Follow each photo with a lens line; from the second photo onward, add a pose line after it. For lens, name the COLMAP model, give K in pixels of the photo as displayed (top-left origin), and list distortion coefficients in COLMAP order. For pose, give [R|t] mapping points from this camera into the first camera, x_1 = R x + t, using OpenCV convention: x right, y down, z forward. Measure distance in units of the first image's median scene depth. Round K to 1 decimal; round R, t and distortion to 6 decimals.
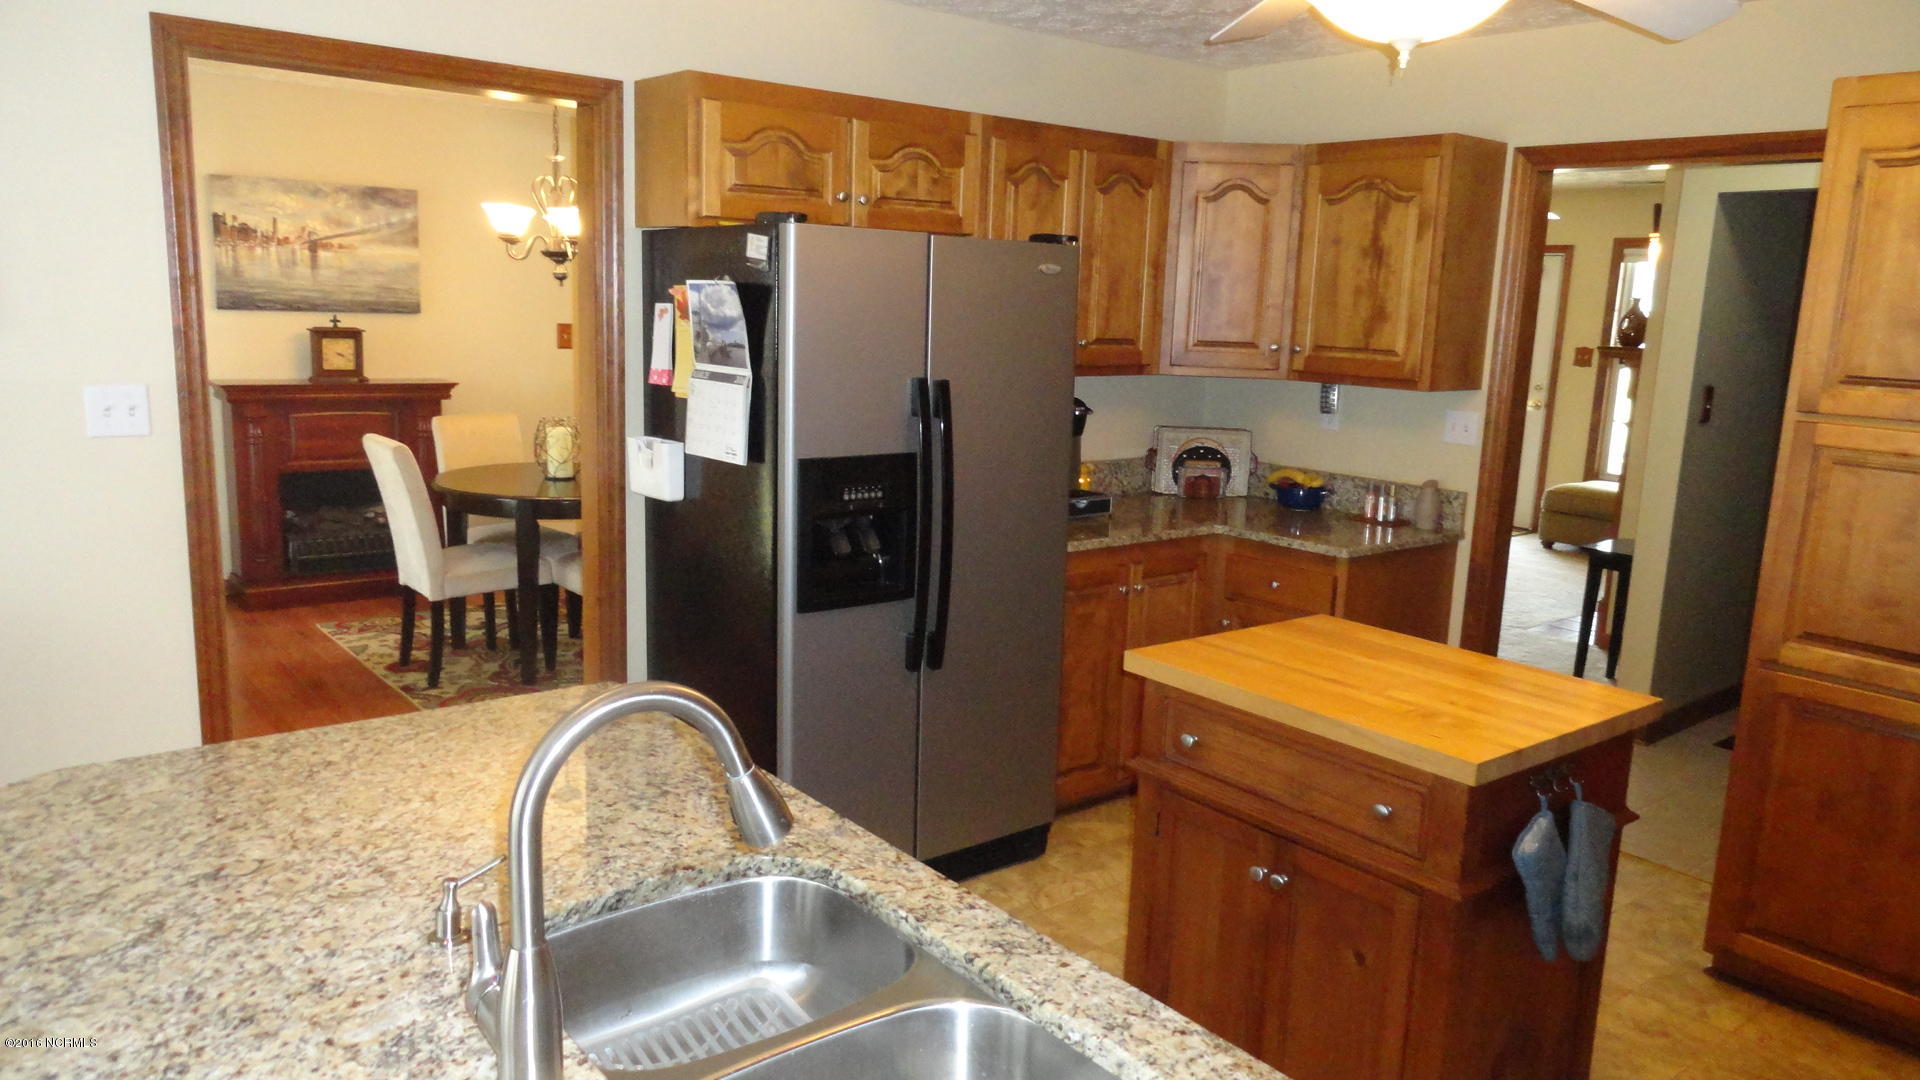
lens RADIAL K [[1337.9, 0, 969.3], [0, 1337.9, 534.4], [0, 0, 1]] dist [0.001353, -0.007247]
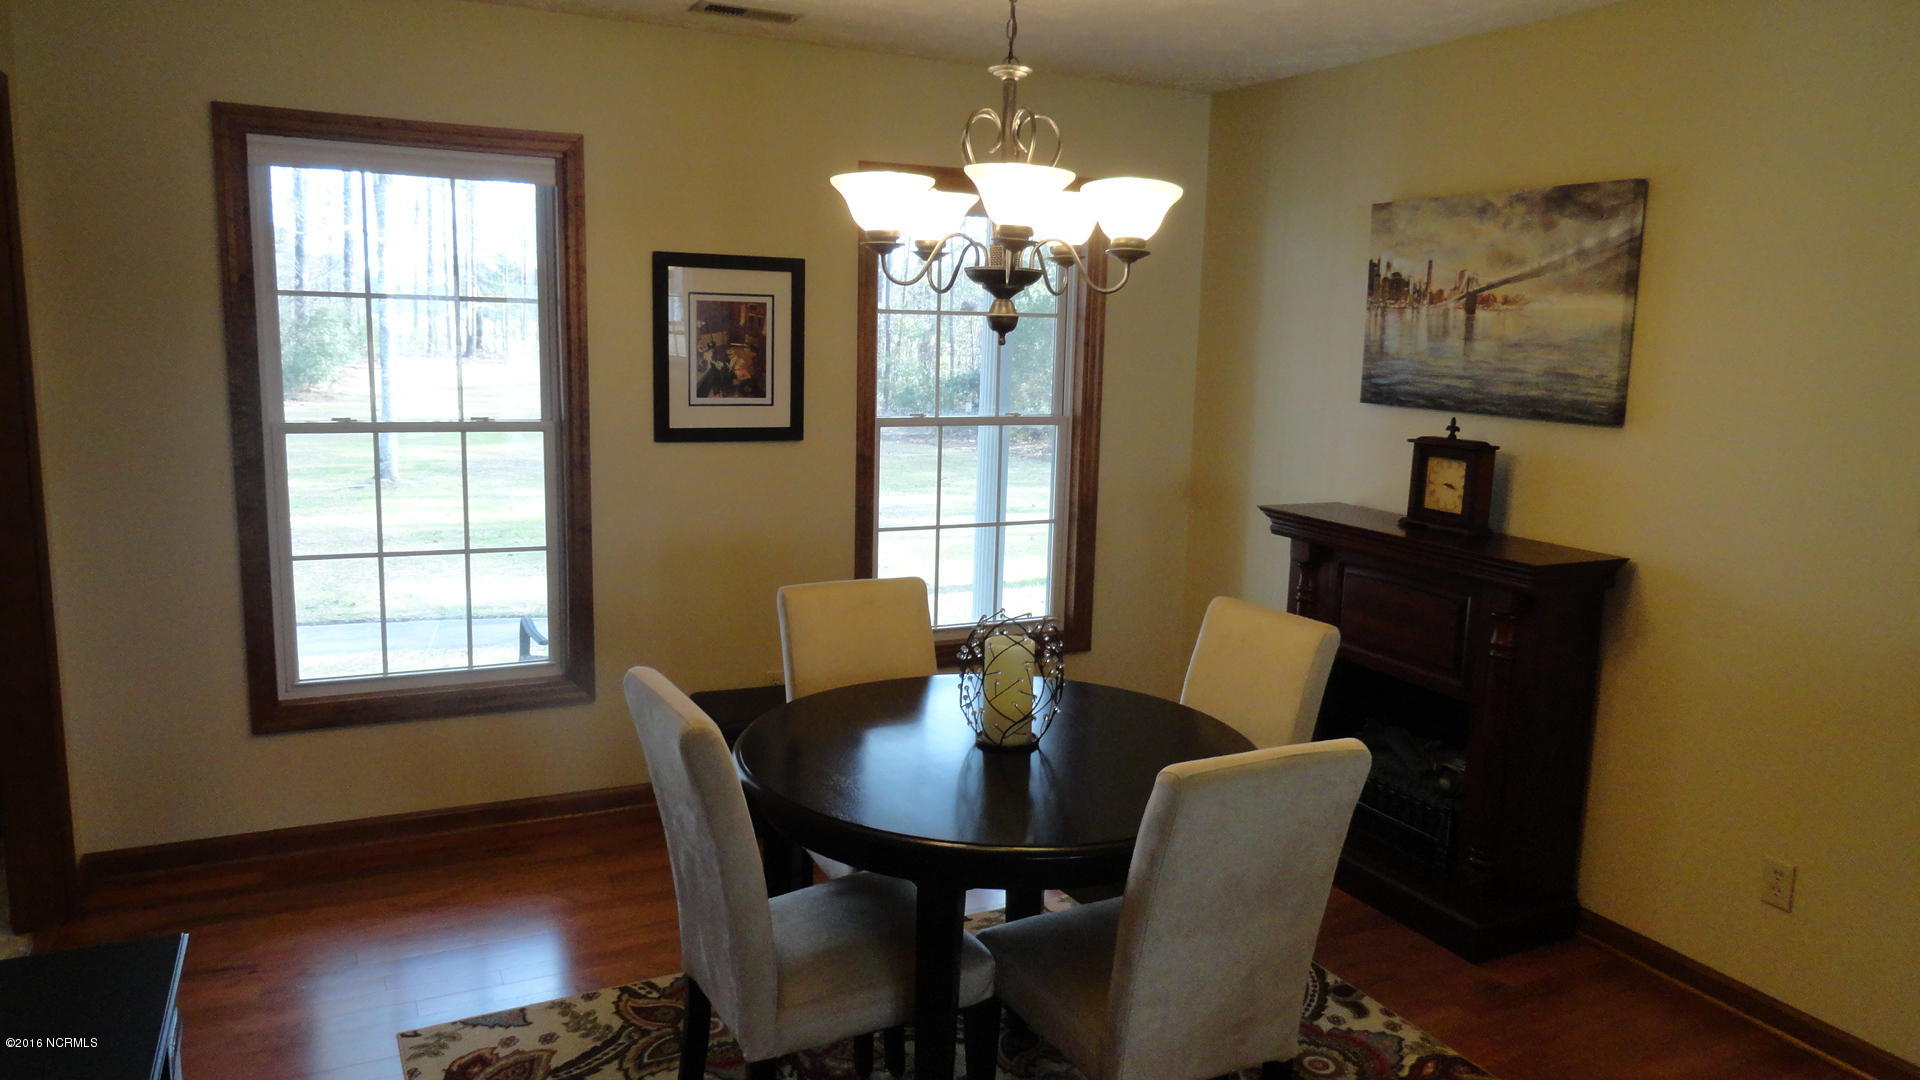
lens RADIAL K [[1337.9, 0, 956.1], [0, 1337.9, 538.8], [0, 0, 1]] dist [0.001353, -0.007247]
pose [[-0.223526, 0.104927, -0.969034, 0.140956], [-0.209307, 0.965828, 0.152860, -0.157338], [0.951959, 0.236994, -0.193926, 0.920904]]
